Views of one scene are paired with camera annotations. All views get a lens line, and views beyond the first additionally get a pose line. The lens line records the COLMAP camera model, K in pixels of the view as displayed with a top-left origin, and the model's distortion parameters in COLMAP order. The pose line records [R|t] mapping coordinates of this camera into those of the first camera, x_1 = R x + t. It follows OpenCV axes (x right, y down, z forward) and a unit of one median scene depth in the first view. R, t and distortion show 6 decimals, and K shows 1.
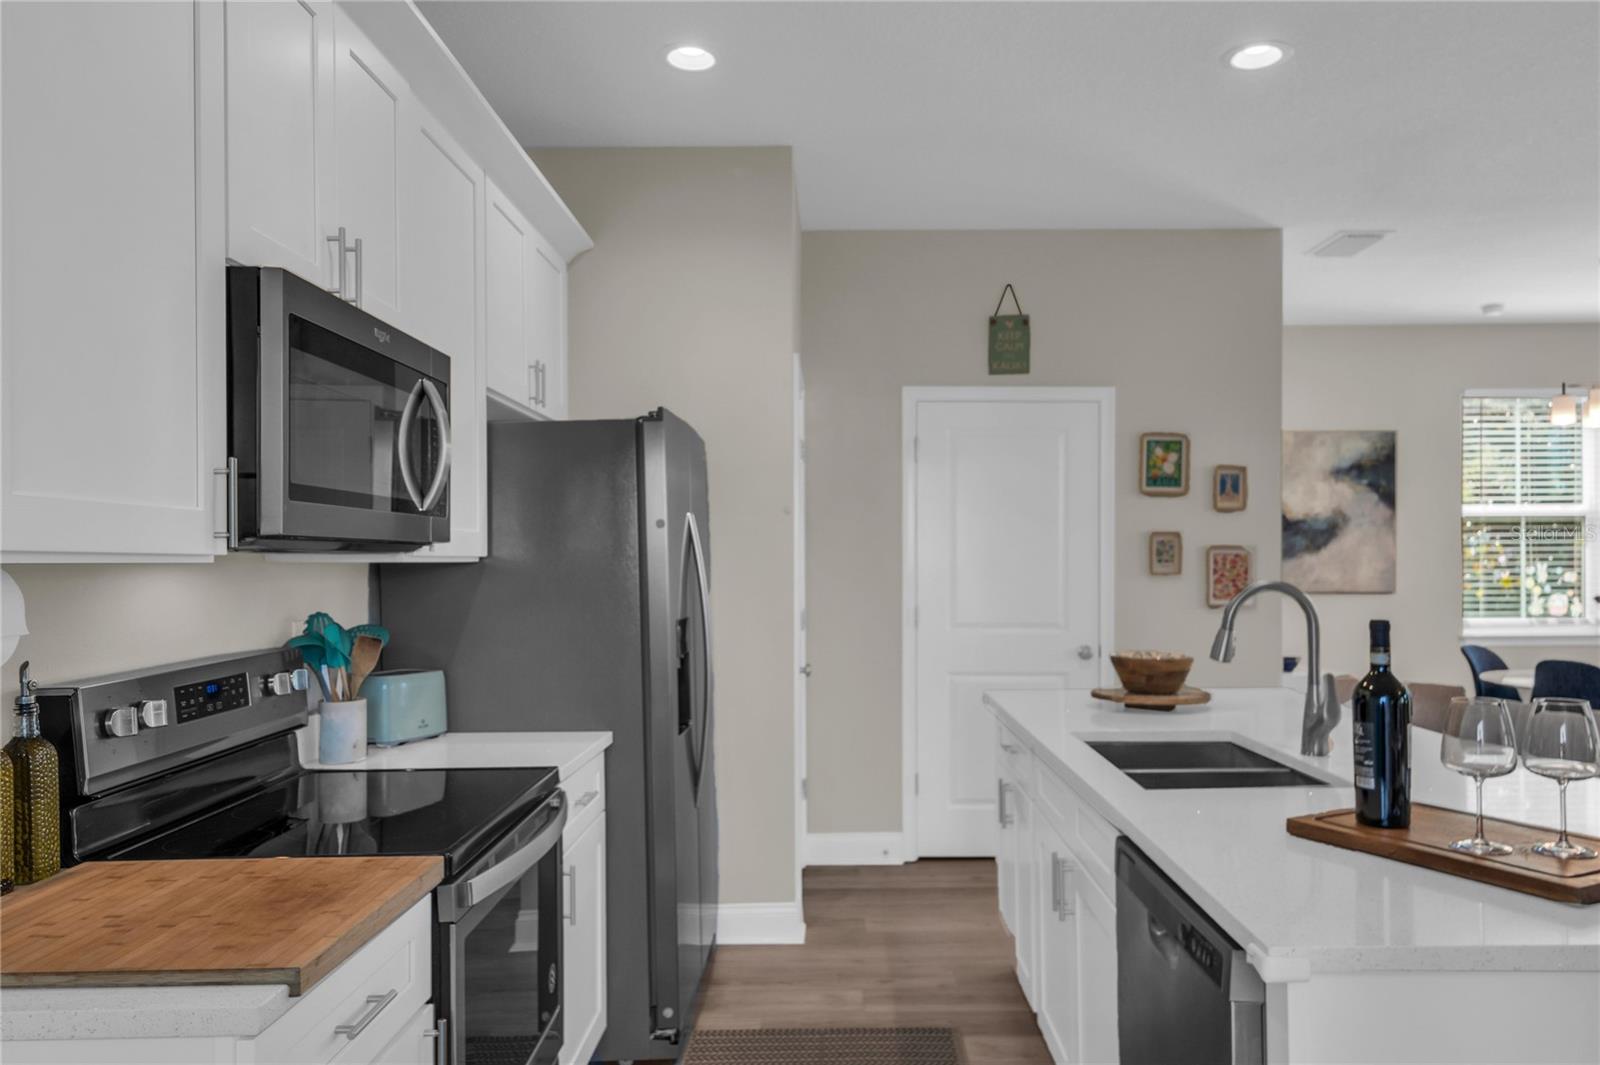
lens RADIAL K [[1150.9, 0, 829.6], [0, 1150.9, 548.1], [0, 0, 1]] dist [0.050878, -0.039077]
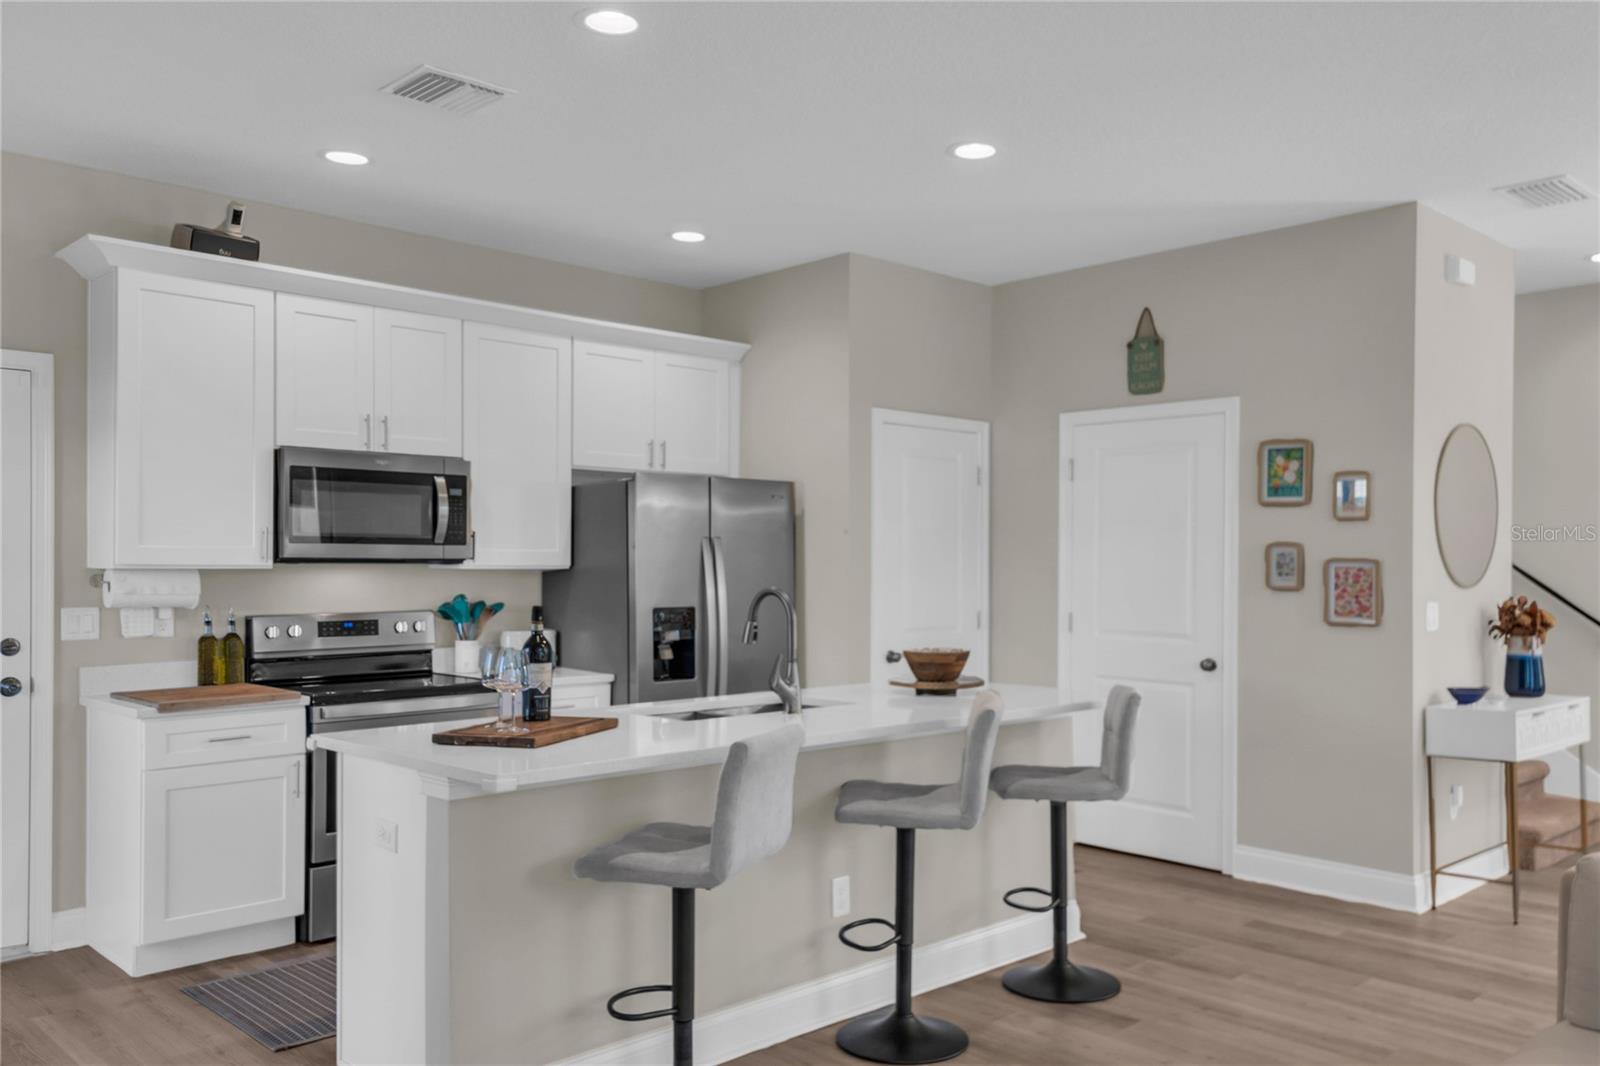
lens RADIAL K [[1284.3, 0, 858.0], [0, 1284.3, 567.2], [0, 0, 1]] dist [0.051075, -0.003594]
pose [[0.680431, 0.008989, -0.732757, 0.605809], [0.000842, 0.999915, 0.013048, -0.006520], [0.732812, -0.009495, 0.680365, 0.009838]]
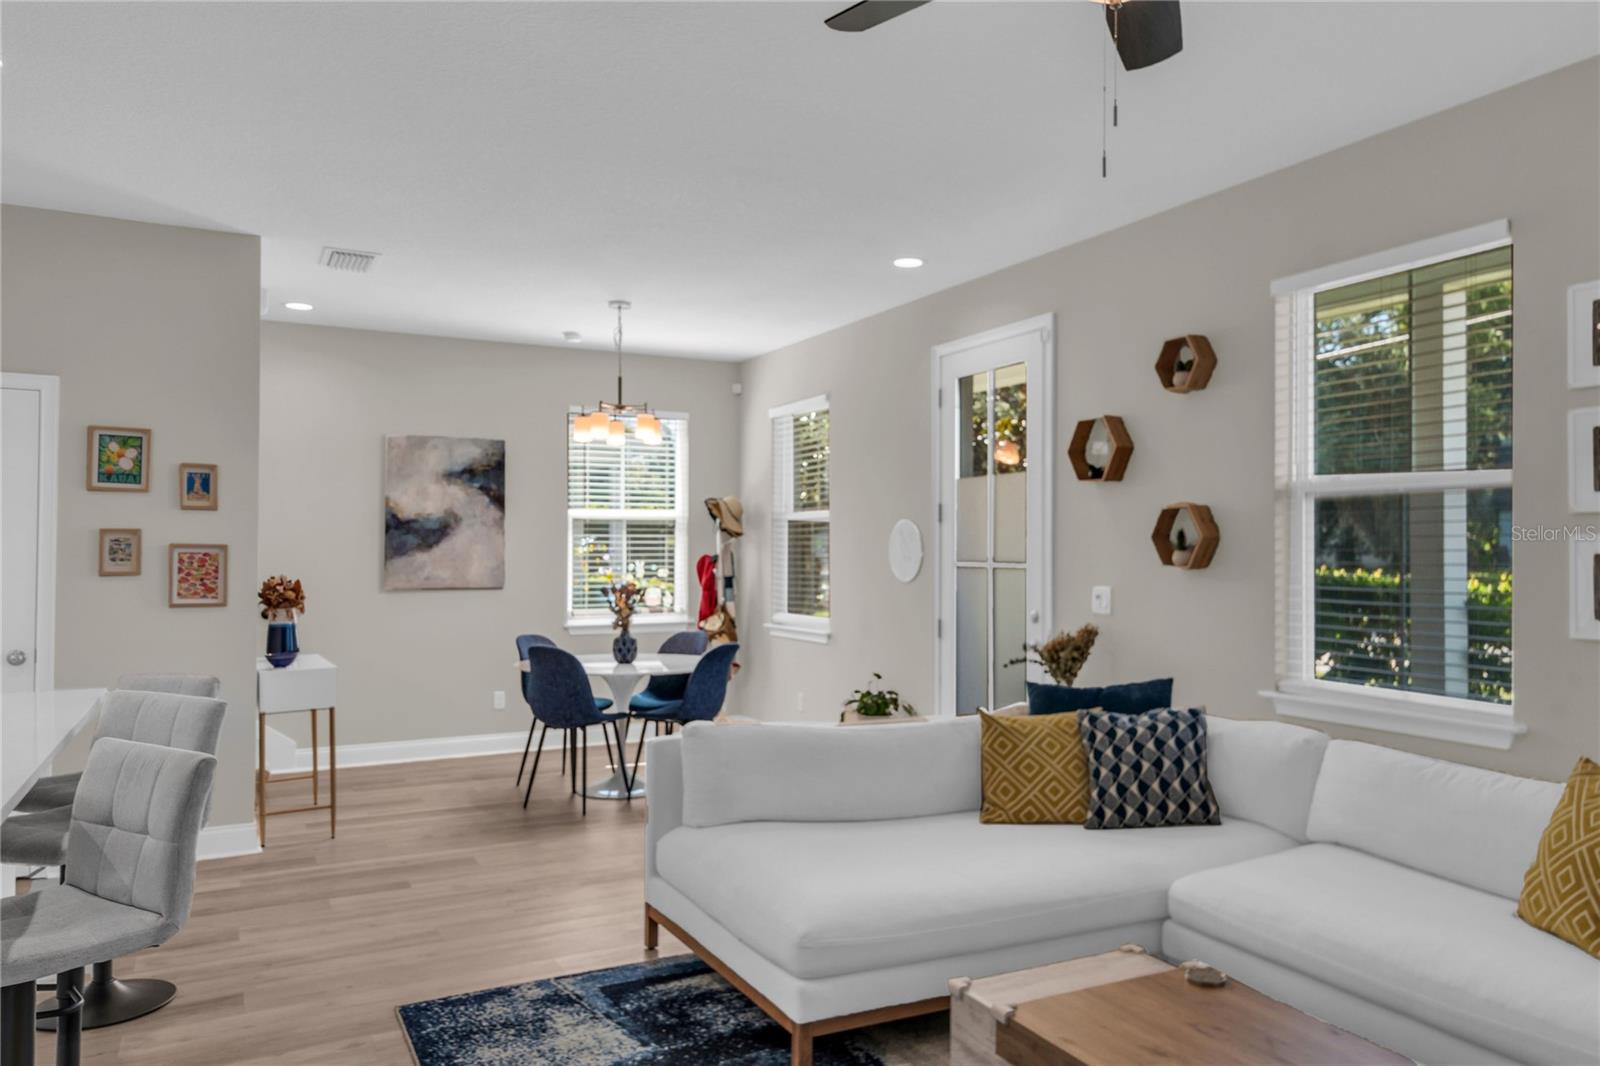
lens RADIAL K [[1135.8, 0, 853.5], [0, 1135.8, 538.4], [0, 0, 1]] dist [0.007902, -0.001600]
pose [[0.888701, 0.010540, 0.458366, 0.290142], [-0.008817, 0.999944, -0.005899, -0.004666], [-0.458402, 0.001201, 0.888744, -0.095461]]
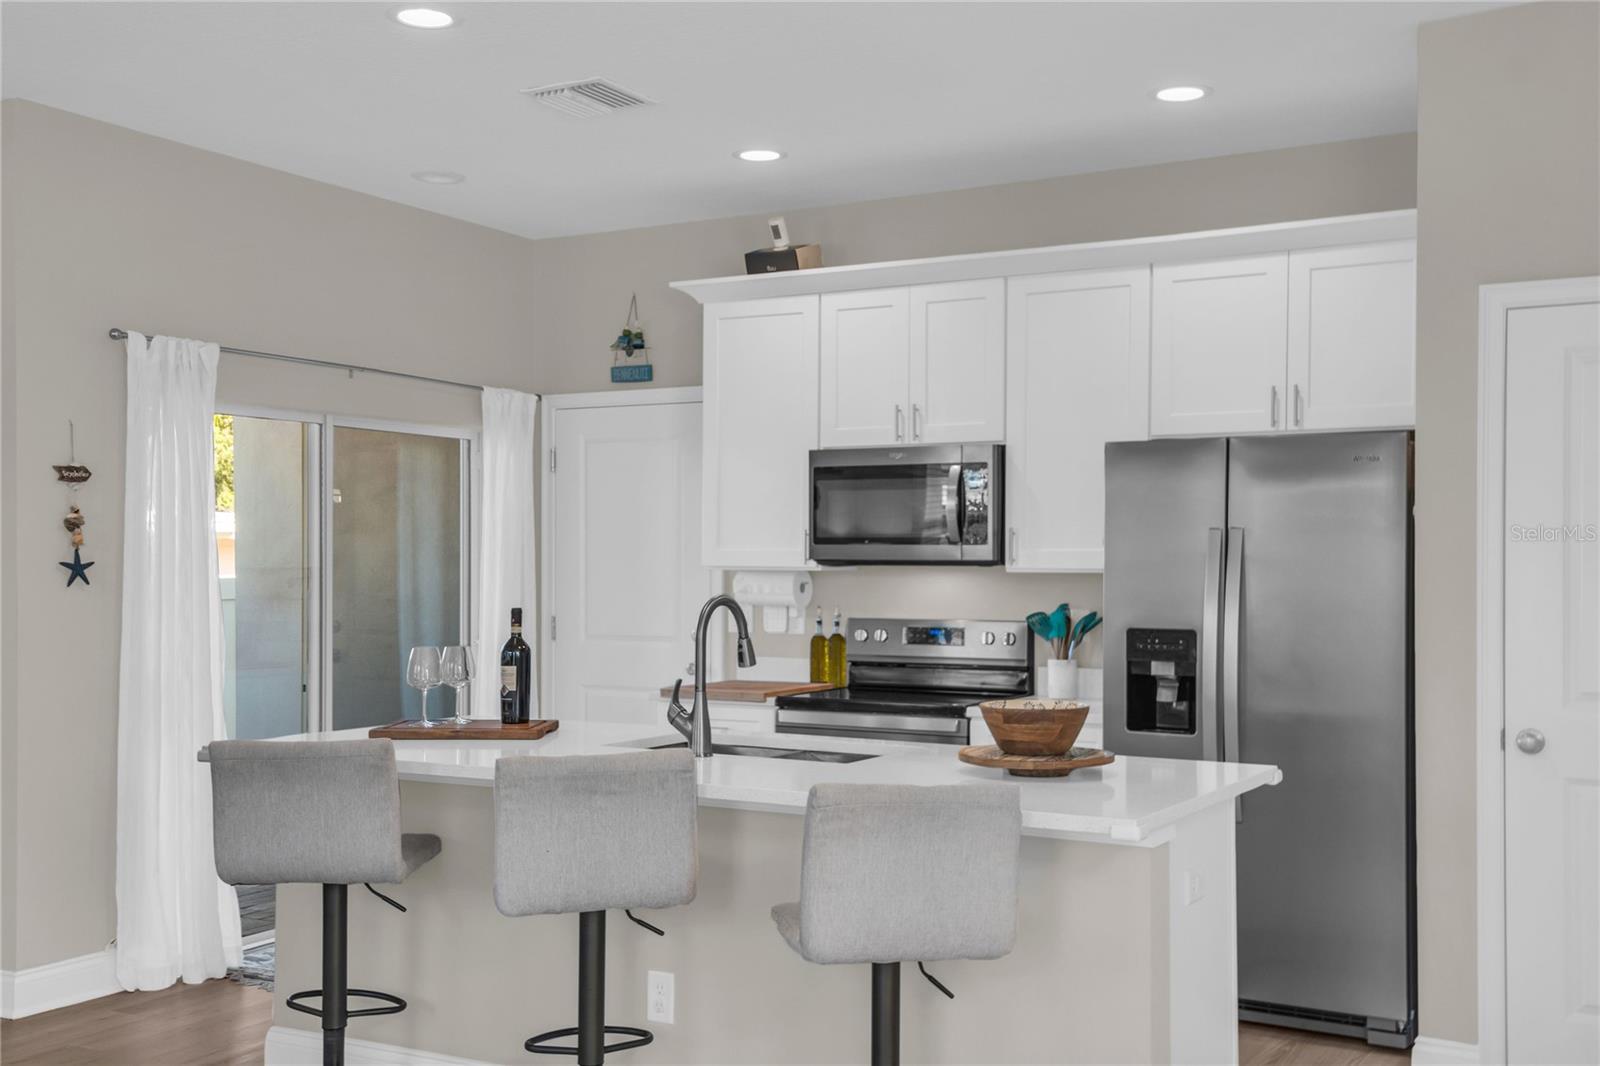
lens RADIAL K [[1647.3, 0, 833.0], [0, 1647.3, 559.3], [0, 0, 1]] dist [0.114915, 0.000410]
pose [[-0.519843, 0.003315, -0.854255, 0.635254], [0.007998, 0.999968, -0.000986, -0.002208], [0.854224, -0.007345, -0.519853, 0.701781]]
